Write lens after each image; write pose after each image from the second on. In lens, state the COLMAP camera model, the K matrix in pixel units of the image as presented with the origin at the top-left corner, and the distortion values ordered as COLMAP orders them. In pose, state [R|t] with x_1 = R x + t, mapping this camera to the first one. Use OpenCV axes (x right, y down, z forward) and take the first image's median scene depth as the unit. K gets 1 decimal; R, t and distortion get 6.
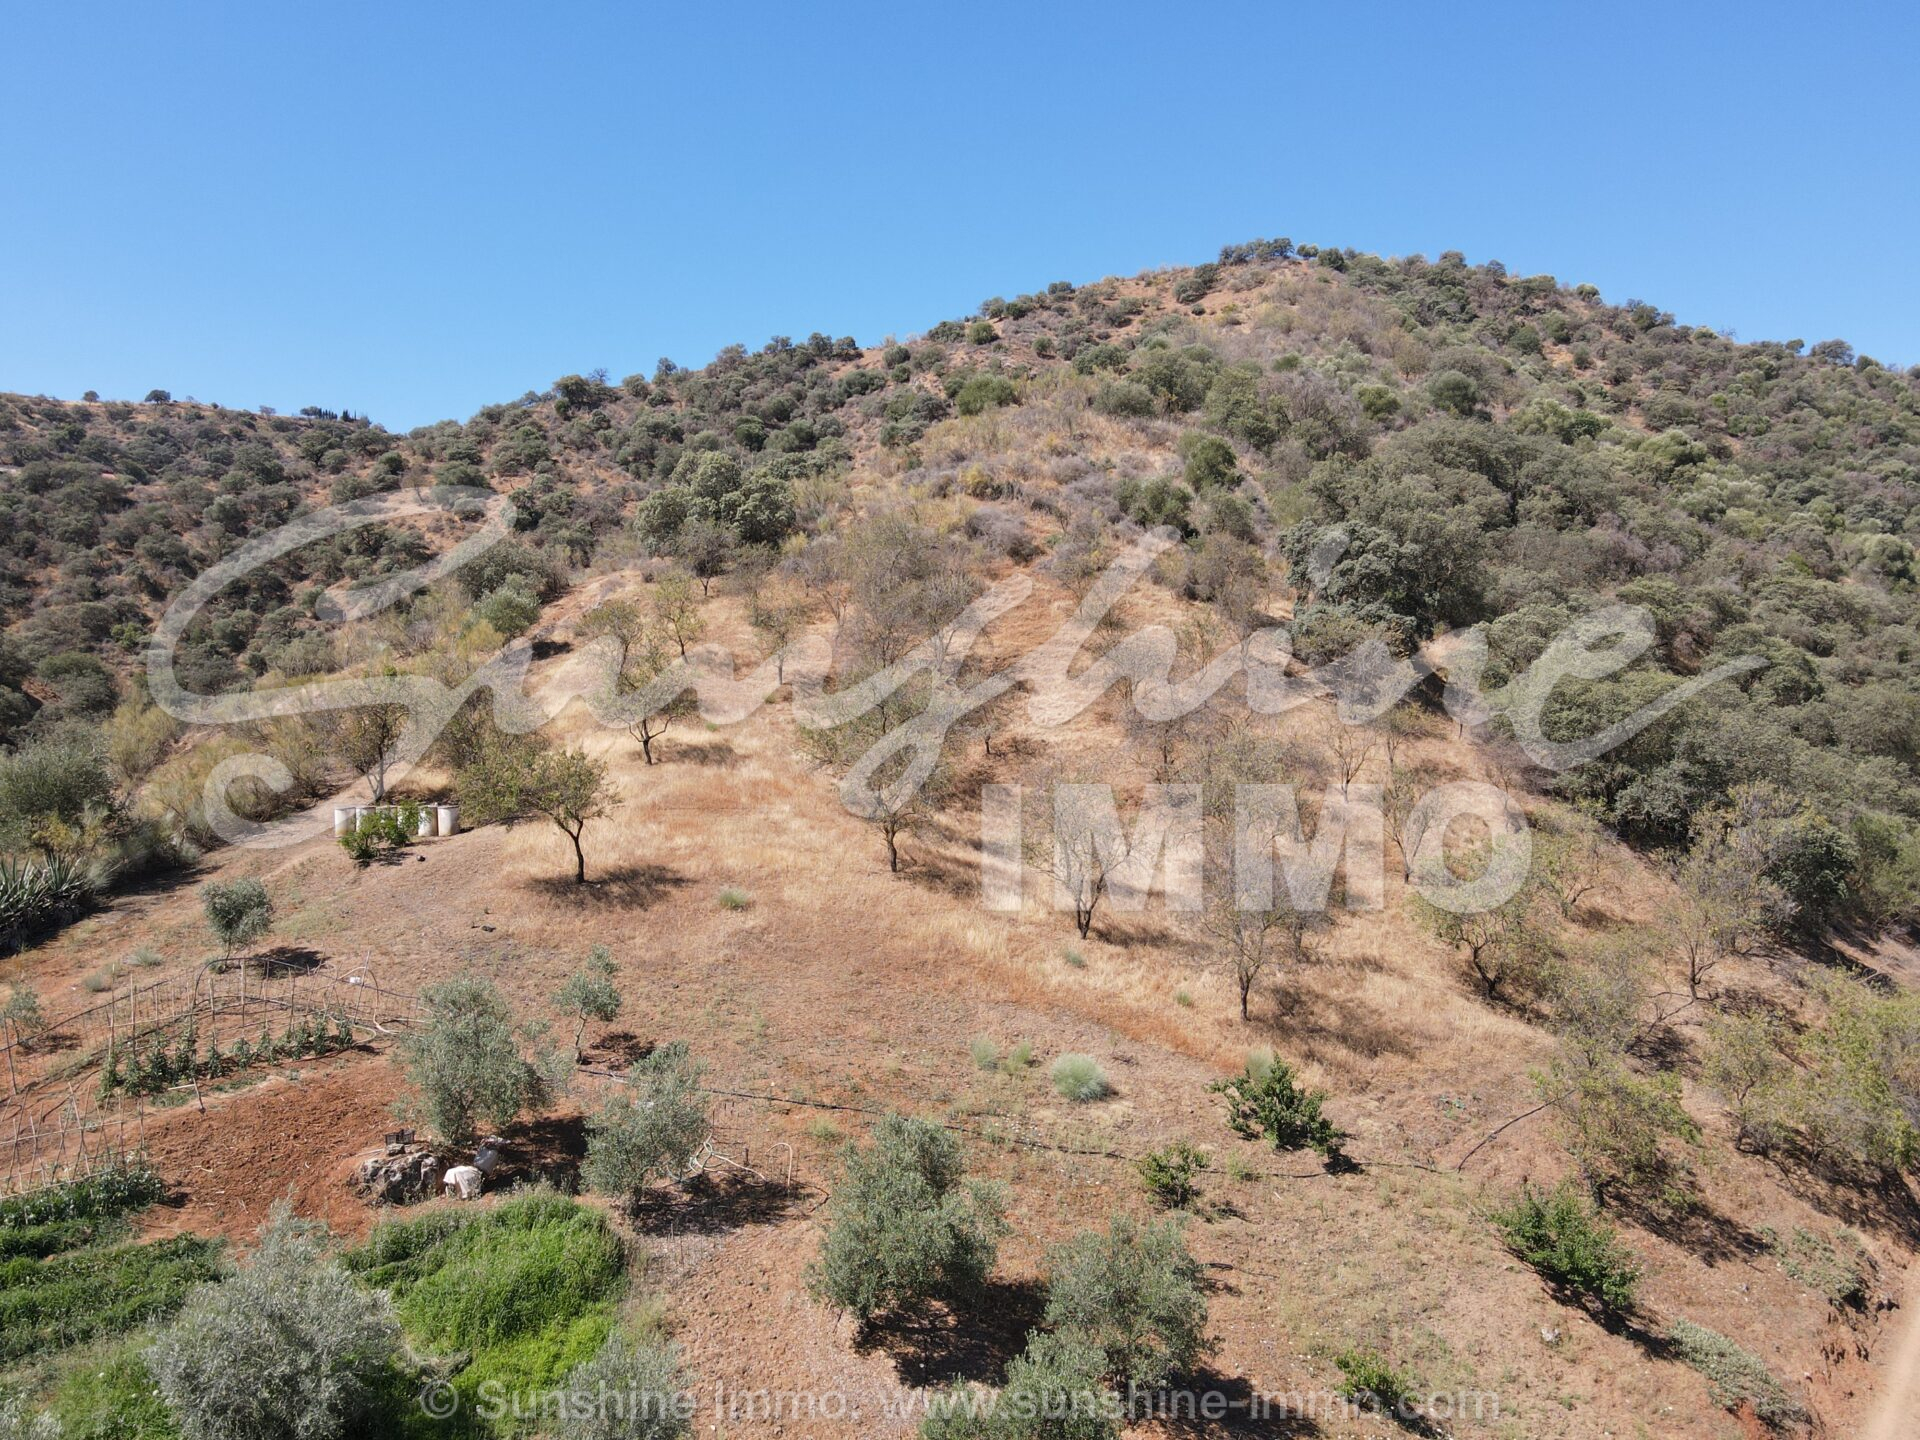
lens RADIAL K [[1414.0, 0, 956.9], [0, 1414.0, 718.2], [0, 0, 1]] dist [0.001197, 0.021388]
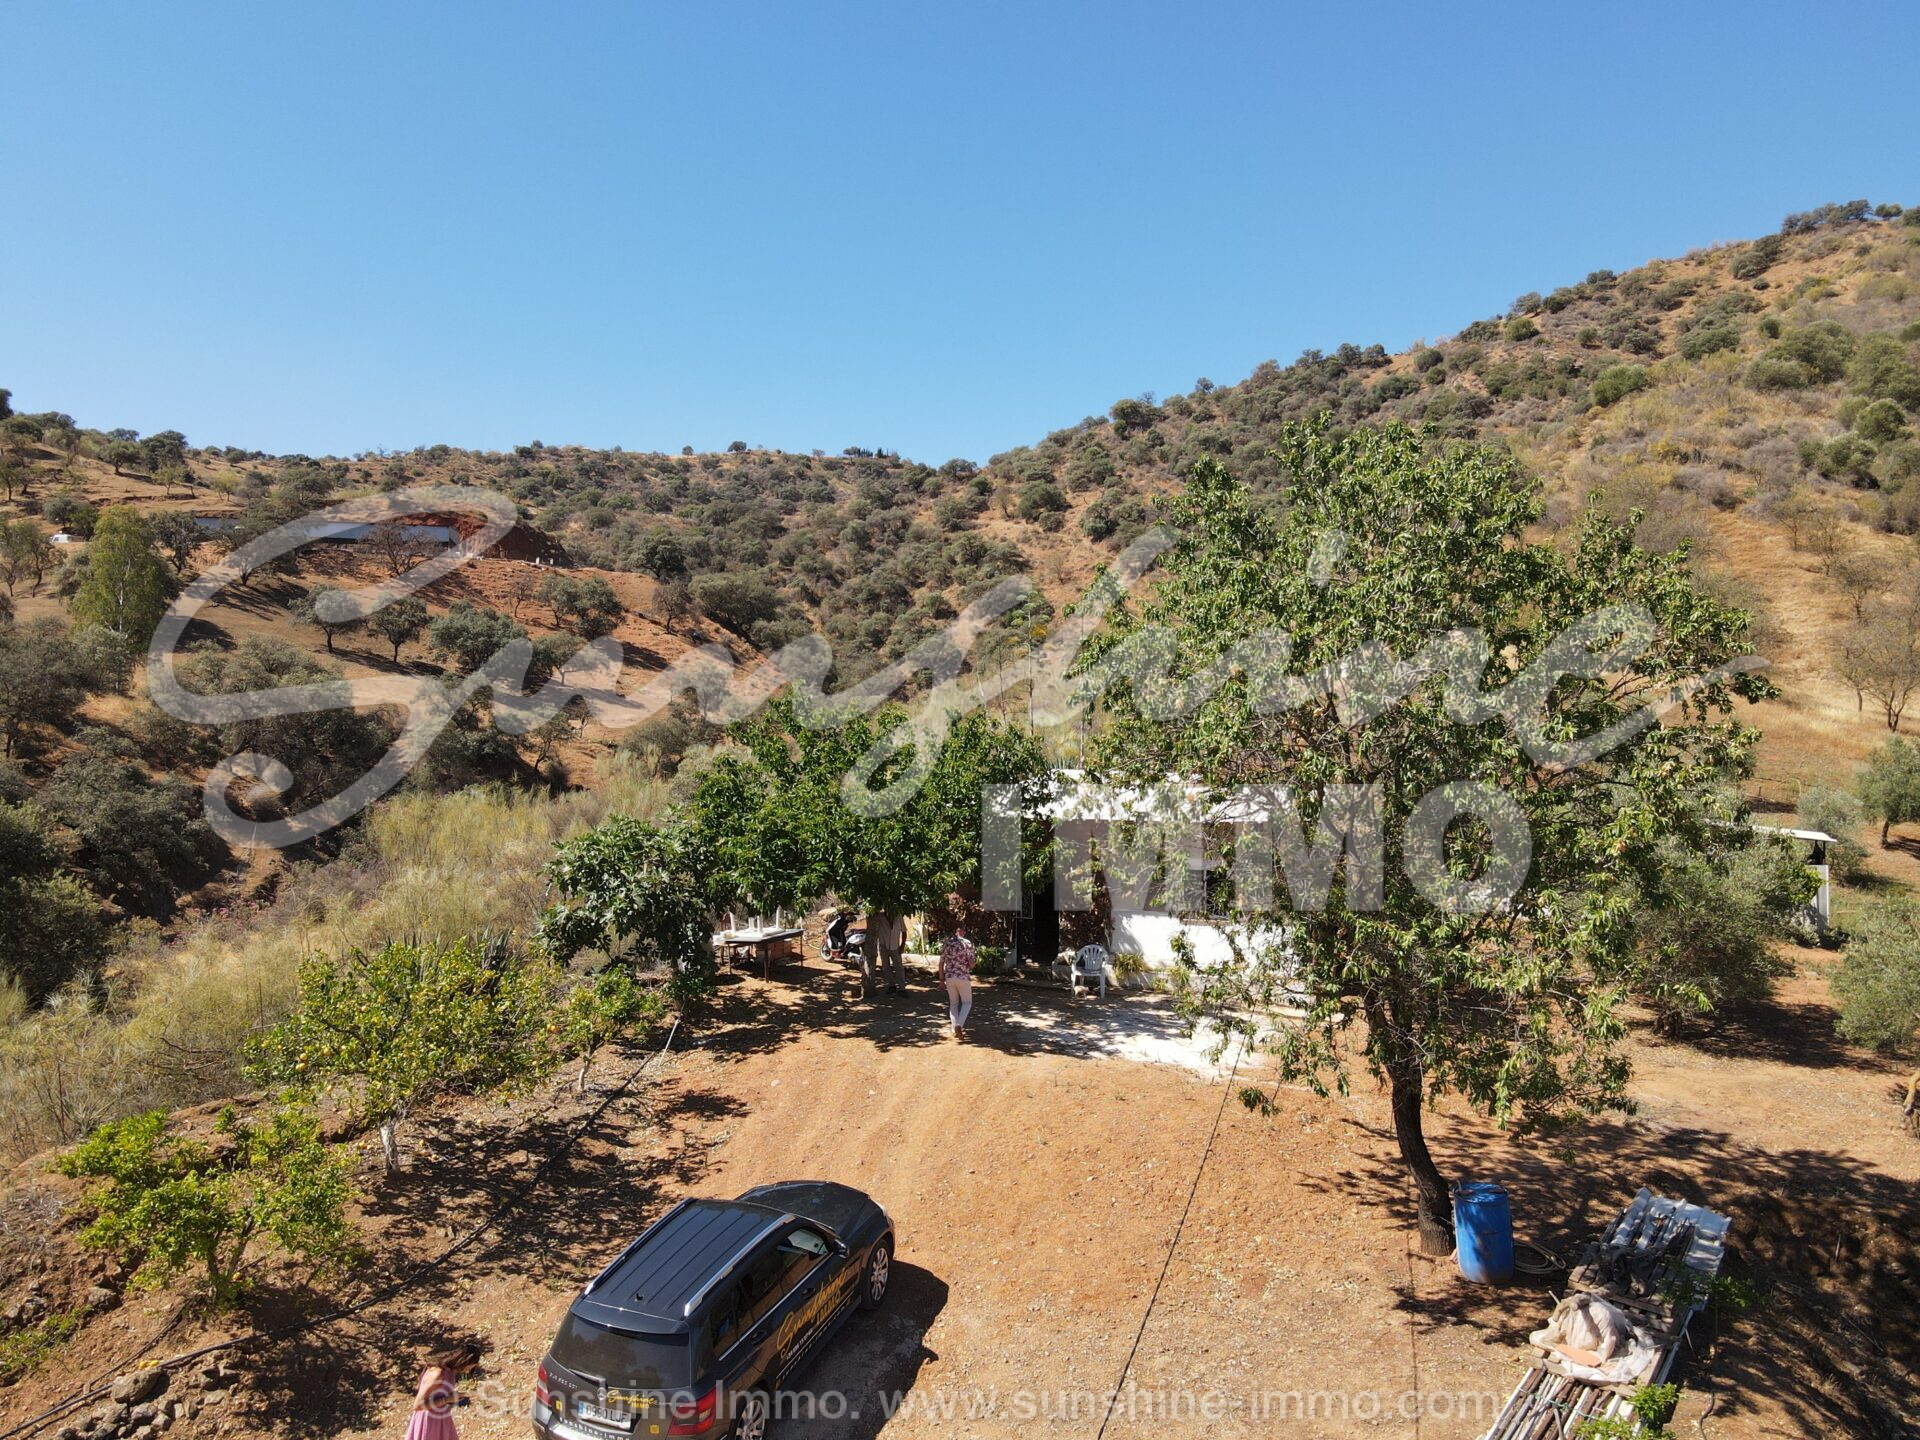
lens RADIAL K [[1414.0, 0, 953.7], [0, 1414.0, 716.5], [0, 0, 1]] dist [0.001197, 0.021388]
pose [[0.949593, -0.002524, -0.313474, -0.053540], [-0.001800, 0.999907, -0.013504, 0.023000], [0.313479, 0.013388, 0.949501, -0.100443]]
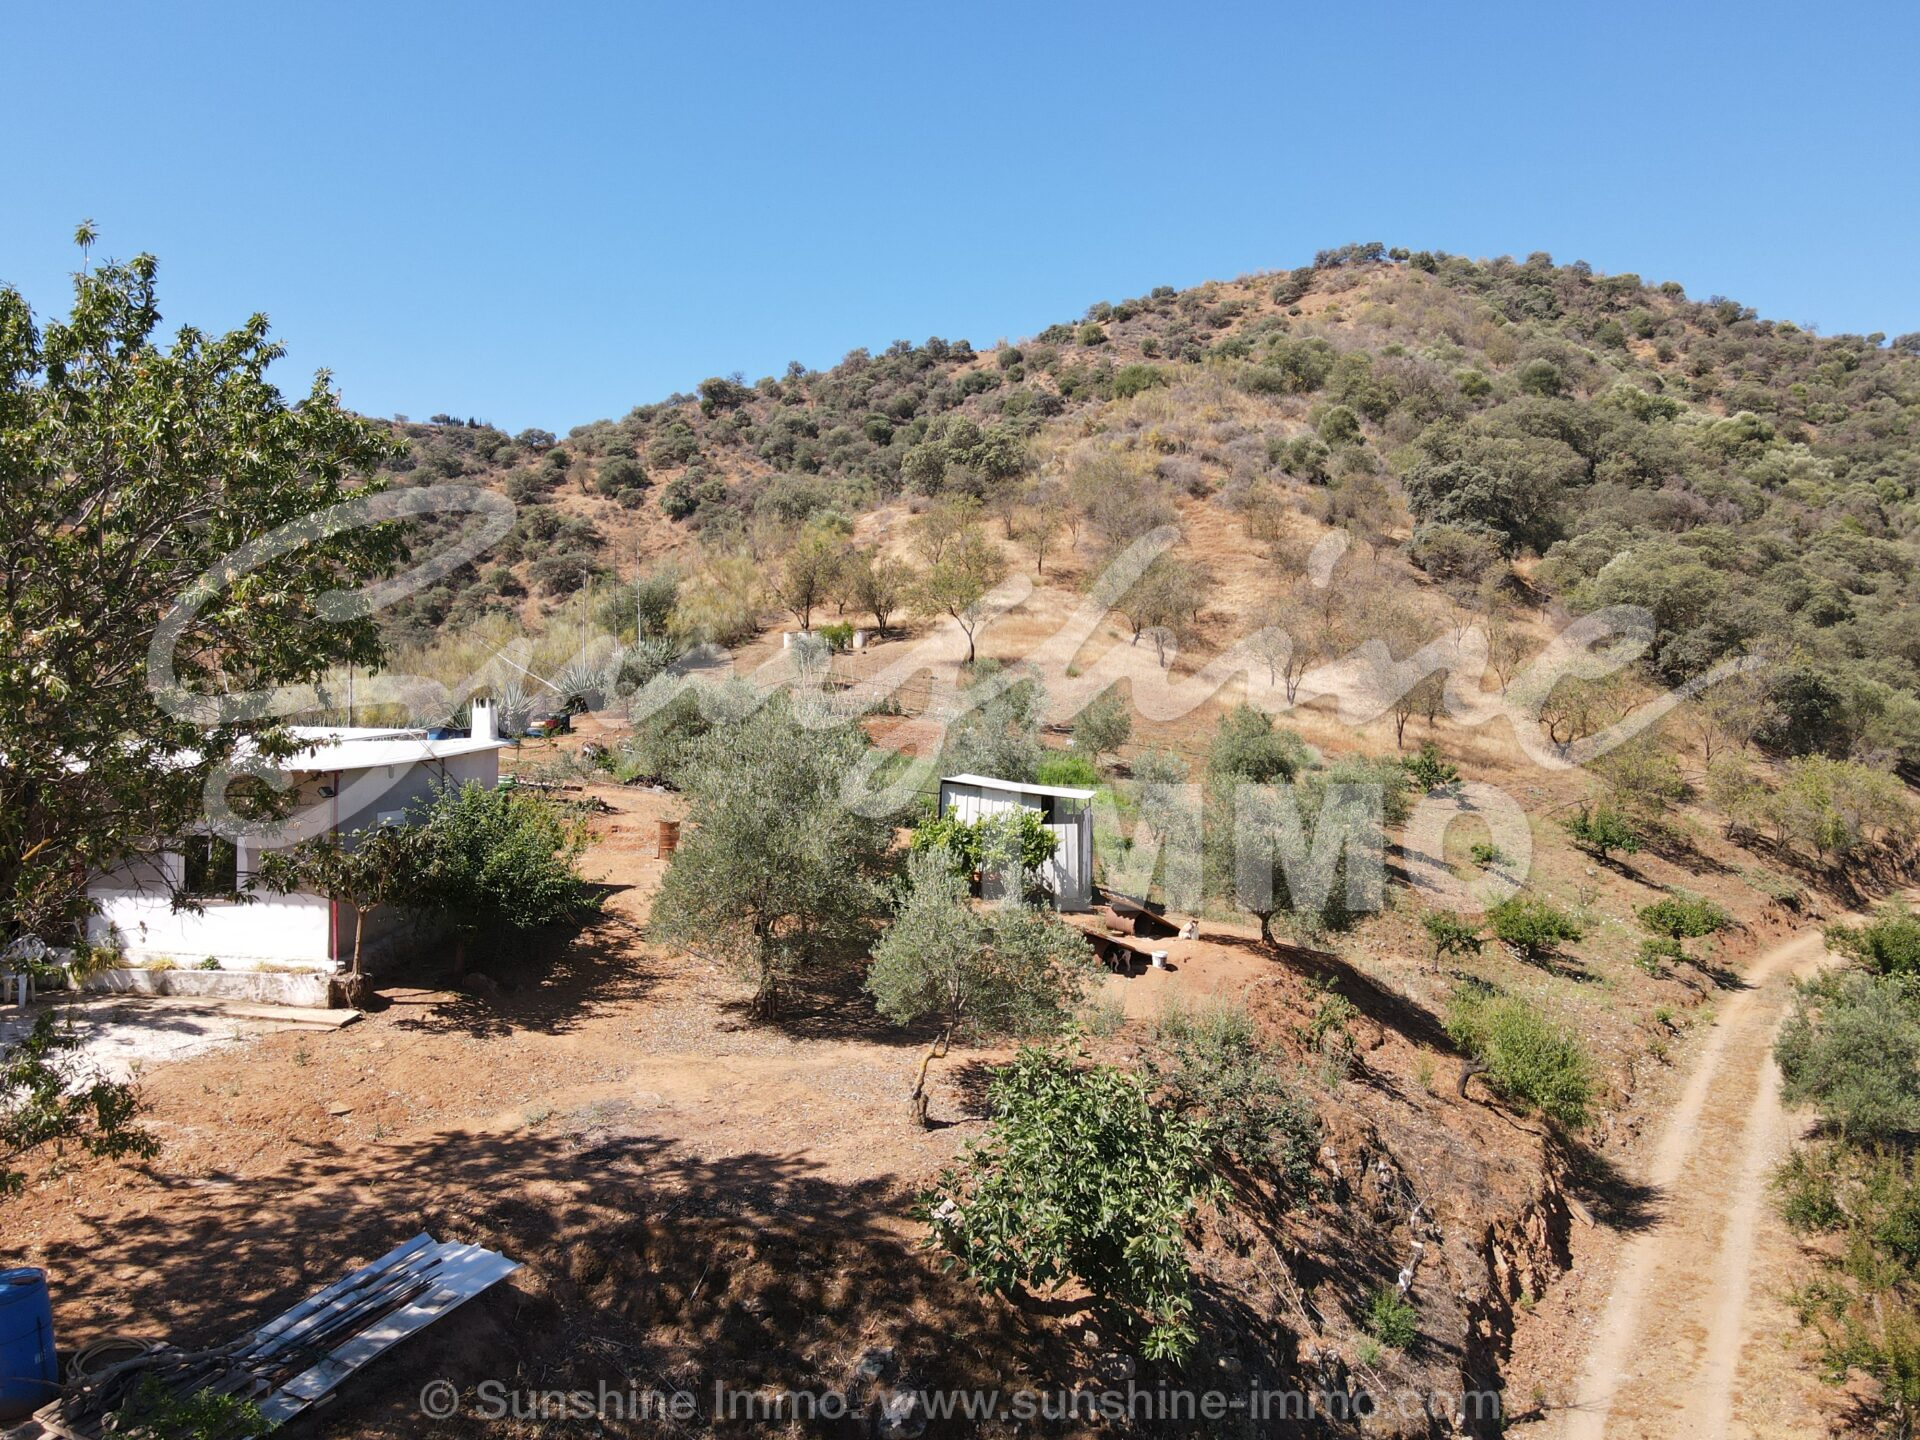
lens RADIAL K [[1414.0, 0, 955.5], [0, 1414.0, 720.2], [0, 0, 1]] dist [0.001197, 0.021388]
pose [[0.998540, 0.003437, -0.053910, -0.027485], [-0.003654, 0.999986, -0.003925, 0.025726], [0.053895, 0.004116, 0.998538, -0.079562]]
